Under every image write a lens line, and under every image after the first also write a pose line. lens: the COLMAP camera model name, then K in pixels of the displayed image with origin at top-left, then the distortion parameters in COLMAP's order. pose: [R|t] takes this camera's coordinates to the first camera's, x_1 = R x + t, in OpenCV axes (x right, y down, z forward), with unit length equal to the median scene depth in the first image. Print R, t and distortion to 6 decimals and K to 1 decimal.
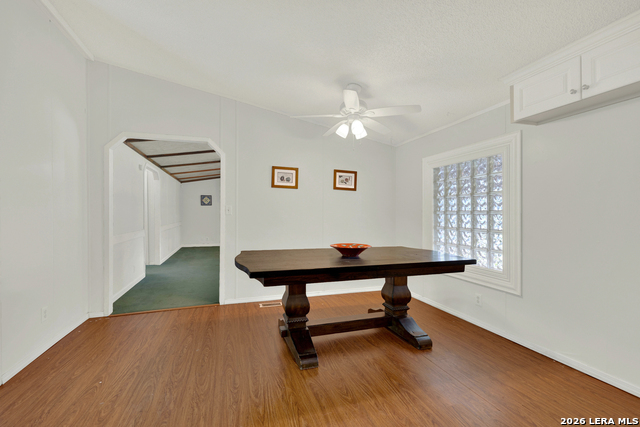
lens RADIAL K [[277.5, 0, 311.6], [0, 277.5, 214.4], [0, 0, 1]] dist [0.003640, -0.000356]
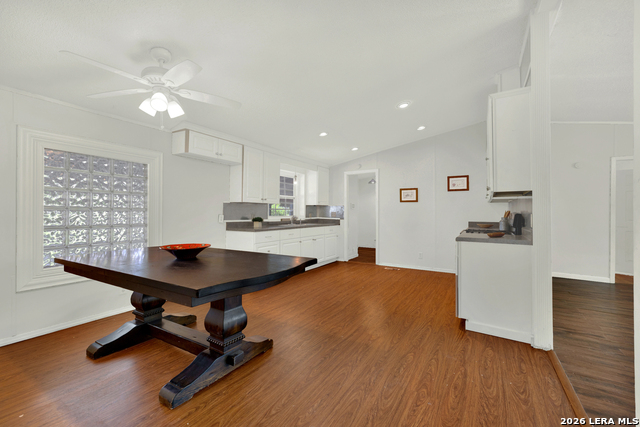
lens RADIAL K [[277.5, 0, 318.8], [0, 277.5, 208.6], [0, 0, 1]] dist [0.003640, -0.000356]
pose [[-0.665266, 0.008328, 0.746560, -0.689546], [-0.003116, 0.999898, -0.013930, 0.003267], [-0.746600, -0.011593, -0.665173, 1.092545]]
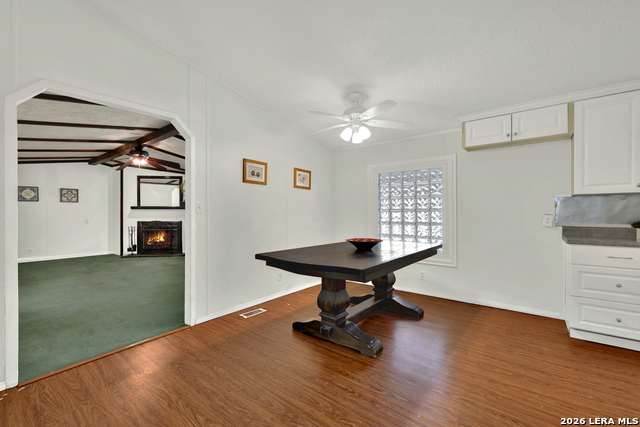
lens RADIAL K [[277.5, 0, 310.5], [0, 277.5, 213.7], [0, 0, 1]] dist [0.003640, -0.000356]
pose [[0.835700, -0.008289, 0.549124, -0.552019], [0.007433, 0.999965, 0.003783, 0.002103], [-0.549136, 0.000920, 0.835733, 0.166167]]
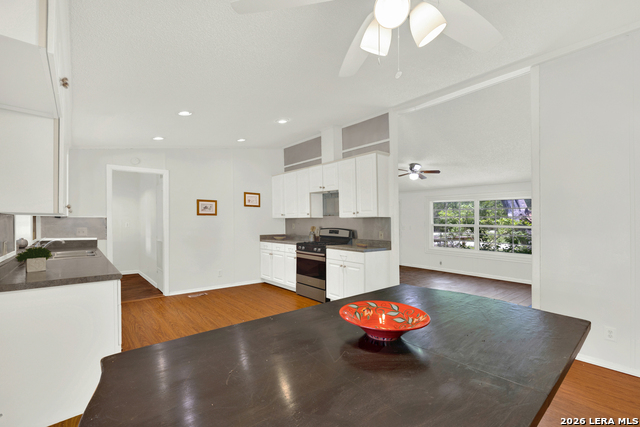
lens RADIAL K [[277.5, 0, 315.3], [0, 277.5, 232.7], [0, 0, 1]] dist [0.003640, -0.000356]
pose [[-0.919484, 0.007348, -0.393059, 0.362744], [-0.008604, 0.999210, 0.038808, -0.036392], [0.393034, 0.039065, -0.918694, 1.168623]]
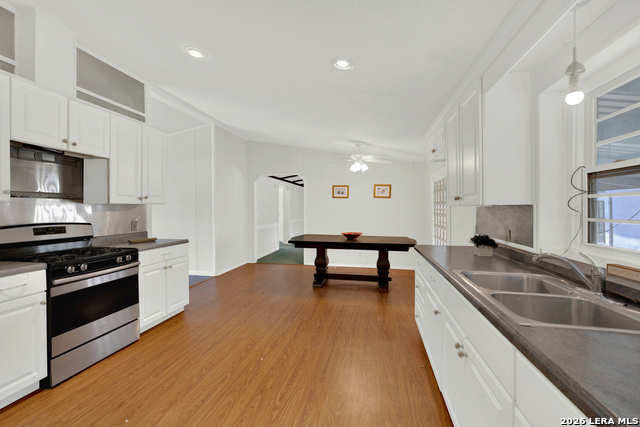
lens RADIAL K [[270.4, 0, 312.7], [0, 270.4, 210.1], [0, 0, 1]] dist [-0.001376, -0.000163]
pose [[0.864410, -0.003789, -0.502773, 0.685670], [0.005971, 0.999978, 0.002730, -0.038114], [0.502752, -0.005362, 0.864414, -0.552580]]
